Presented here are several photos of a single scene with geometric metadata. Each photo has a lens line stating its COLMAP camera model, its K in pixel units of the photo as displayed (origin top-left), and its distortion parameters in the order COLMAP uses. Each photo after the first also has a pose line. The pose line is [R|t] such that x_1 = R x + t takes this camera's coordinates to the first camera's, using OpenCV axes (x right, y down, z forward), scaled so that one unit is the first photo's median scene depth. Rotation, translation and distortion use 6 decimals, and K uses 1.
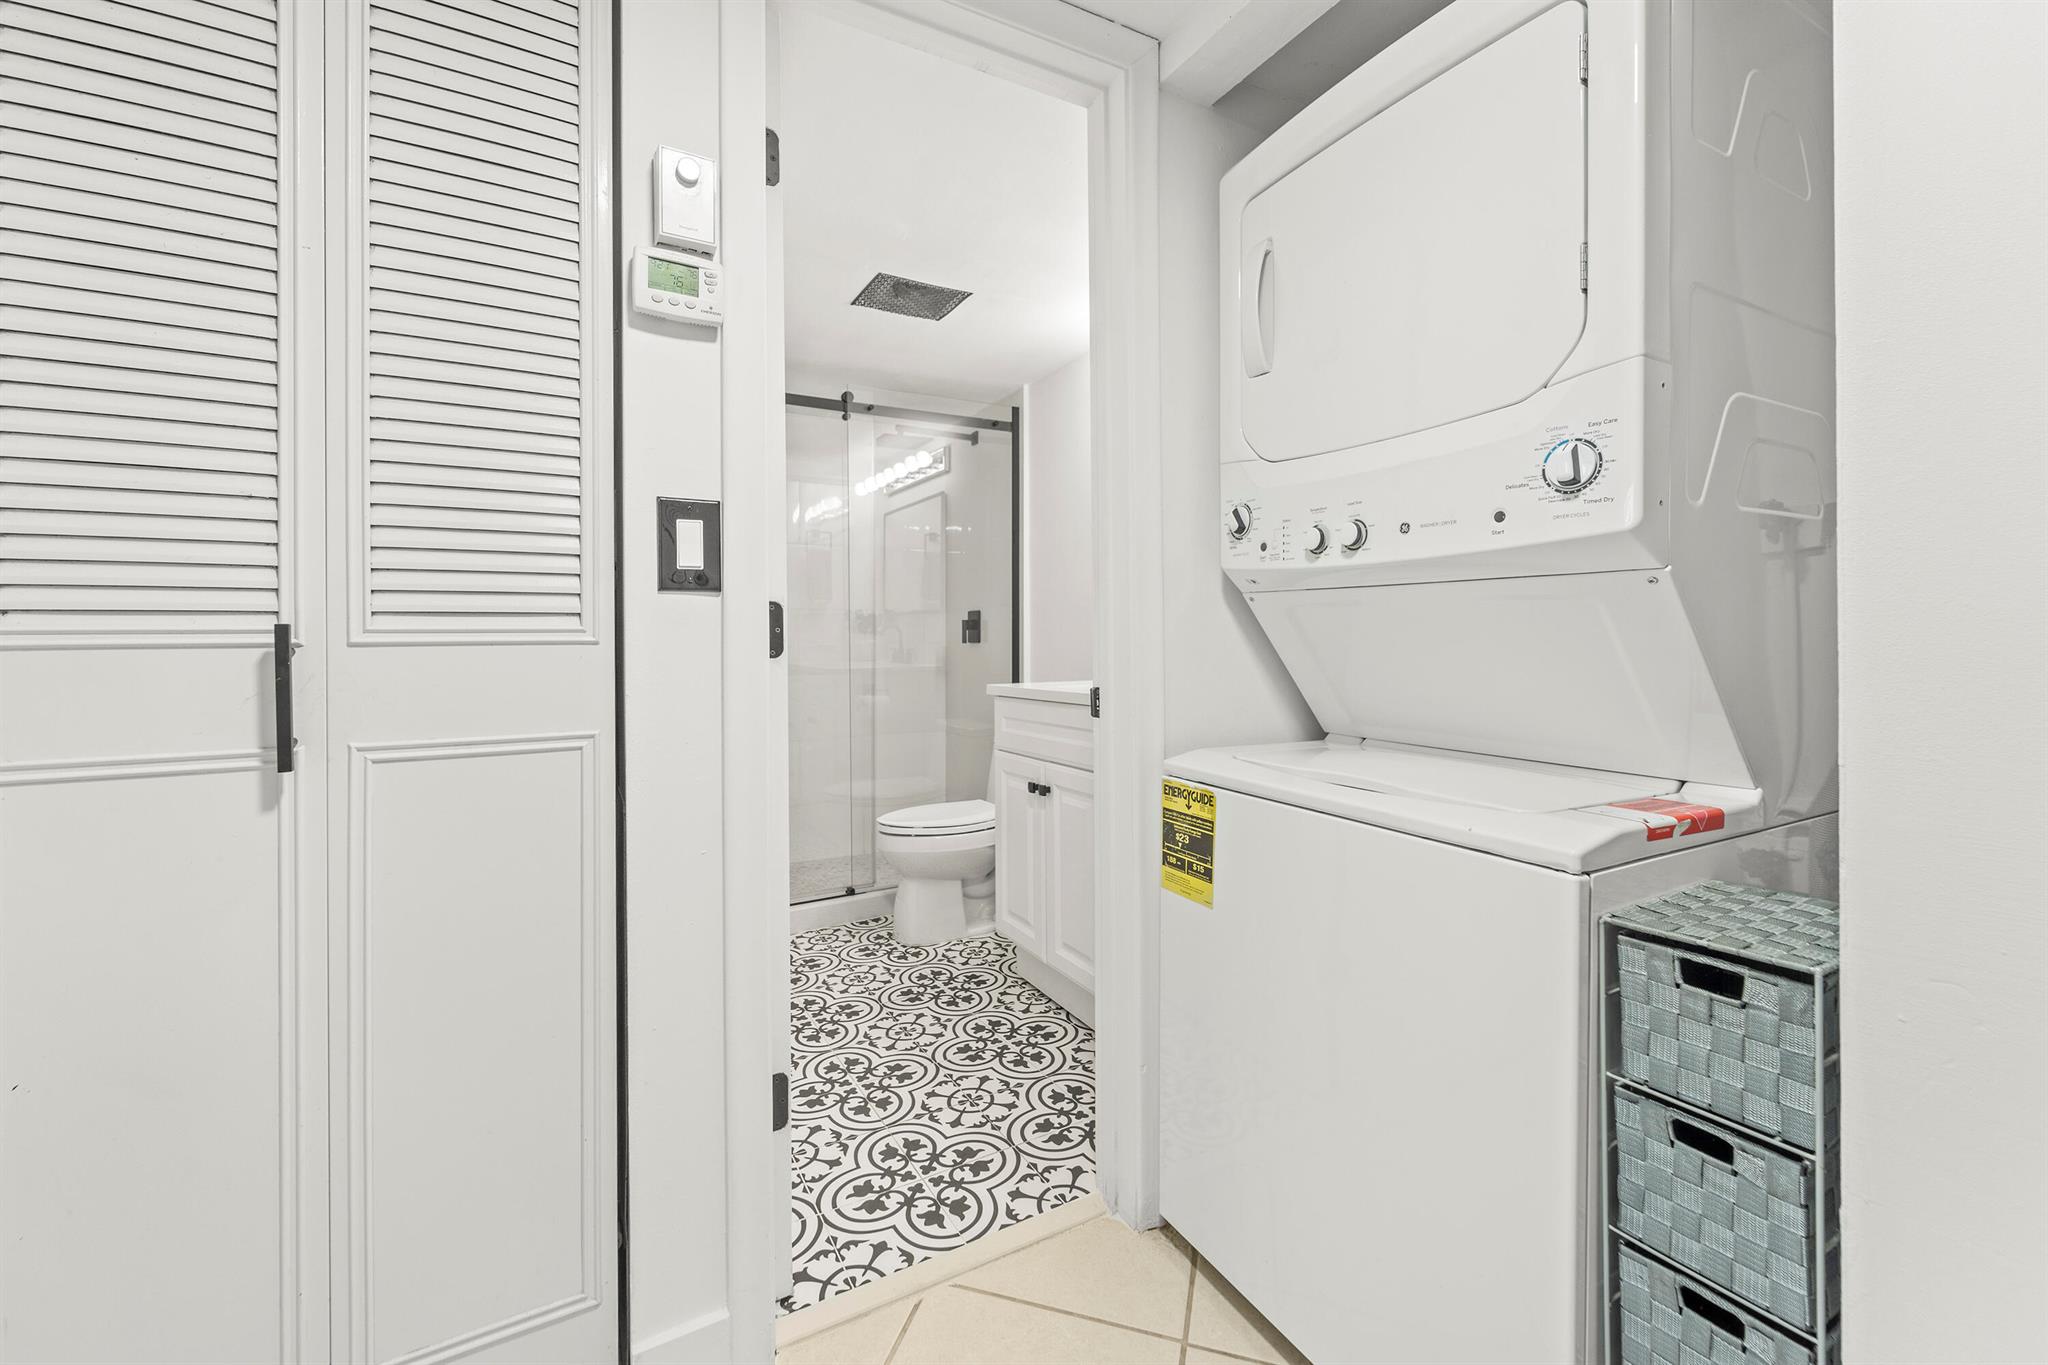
lens RADIAL K [[833.0, 0, 1018.6], [0, 833.0, 665.5], [0, 0, 1]] dist [0.001830, -0.001291]
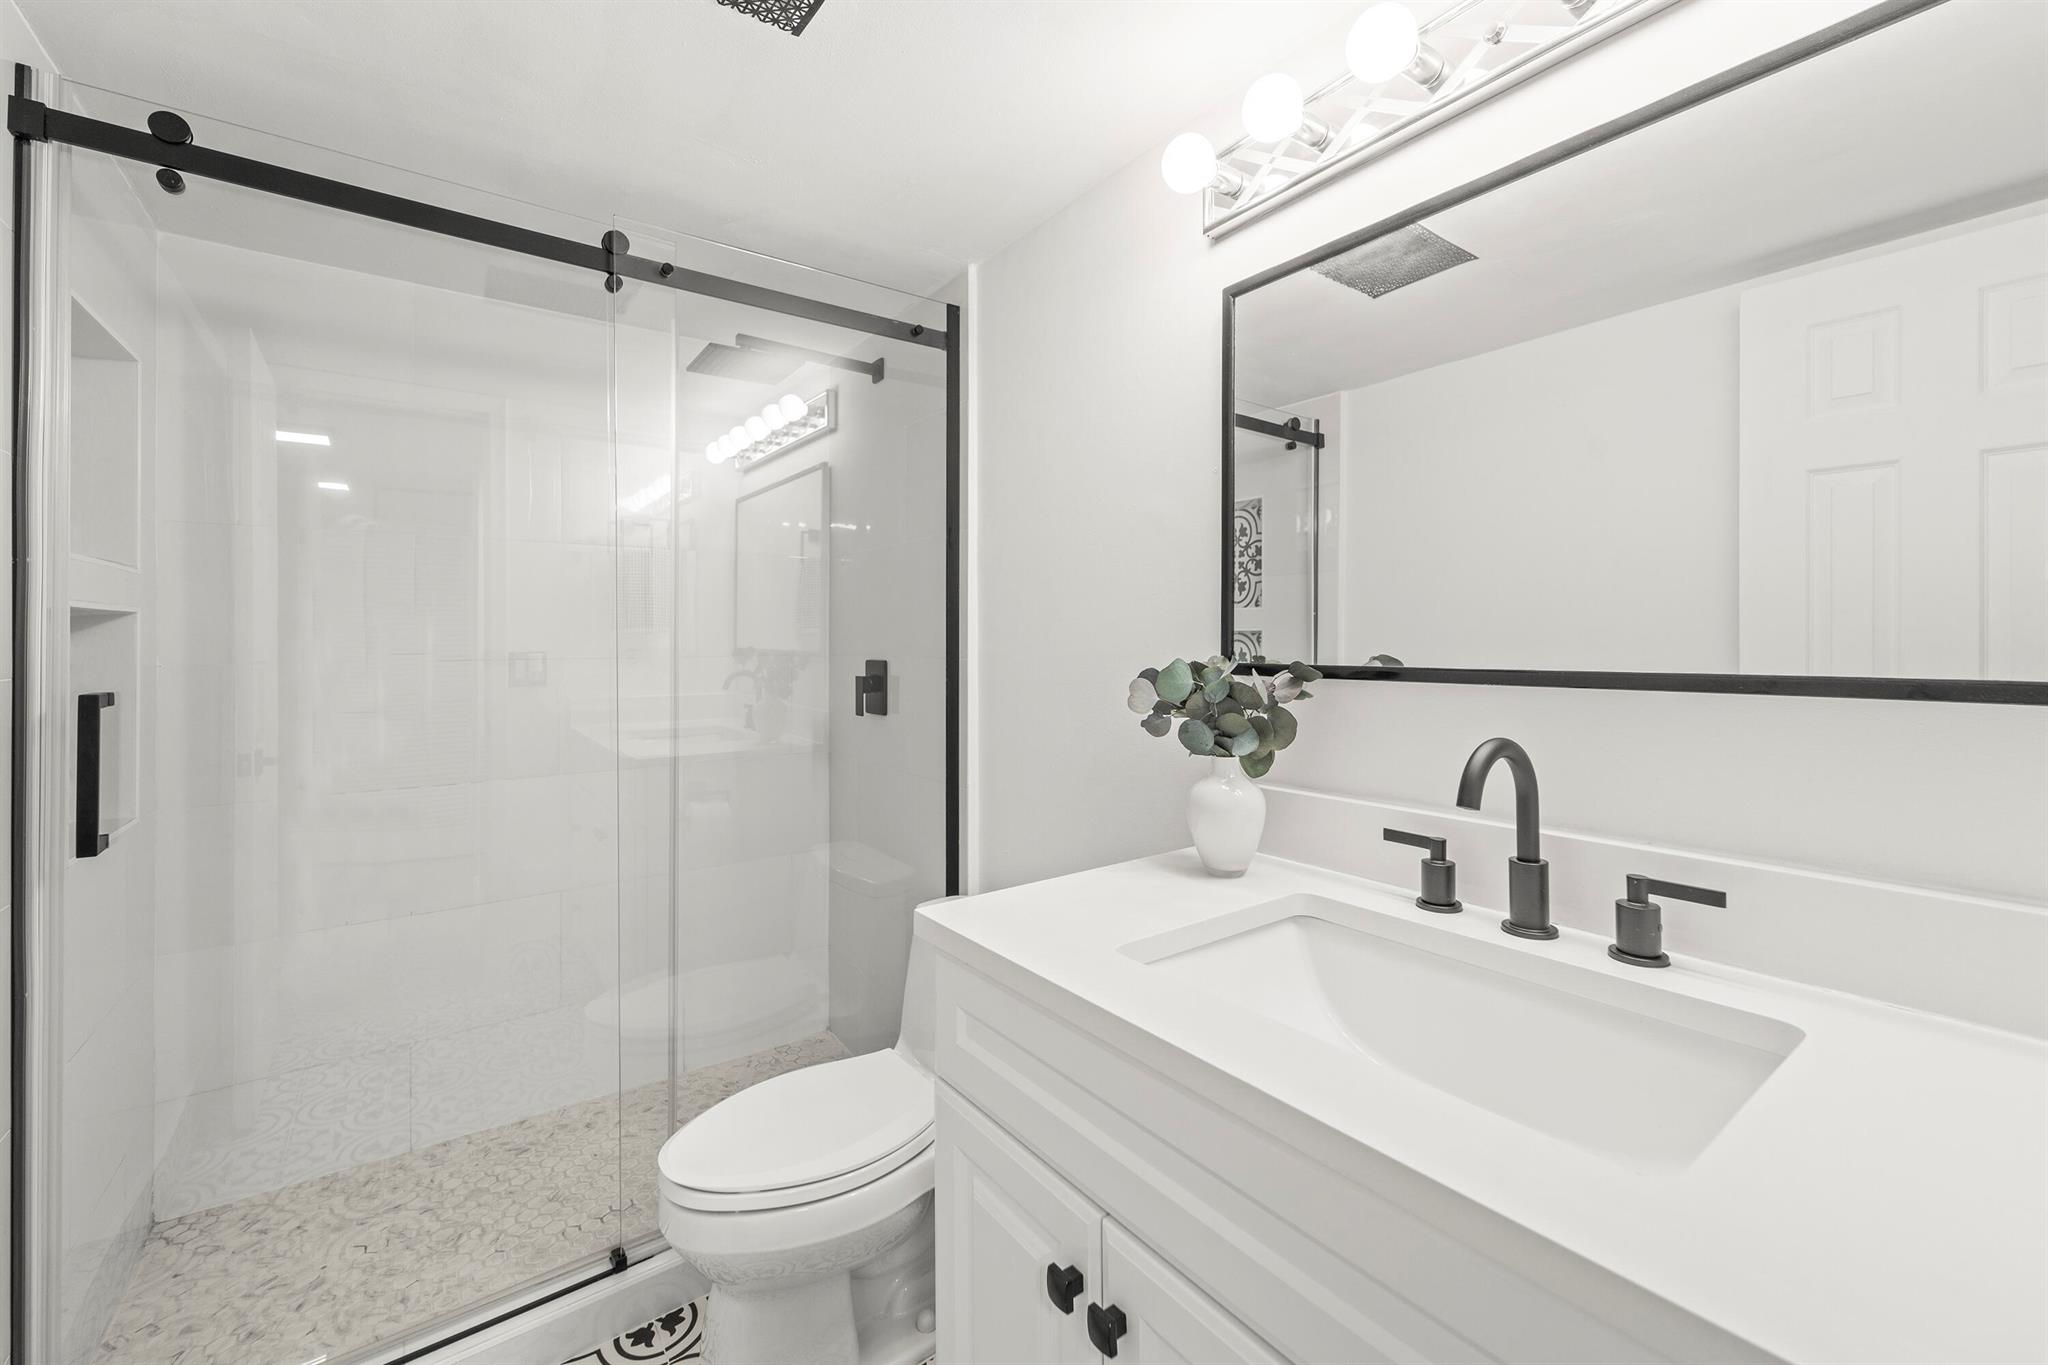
lens RADIAL K [[833.0, 0, 1031.4], [0, 833.0, 667.6], [0, 0, 1]] dist [0.001830, -0.001291]
pose [[0.990643, 0.002074, 0.136464, -0.027059], [-0.001705, 0.999995, -0.002825, -0.064519], [-0.136469, 0.002566, 0.990641, 0.429883]]
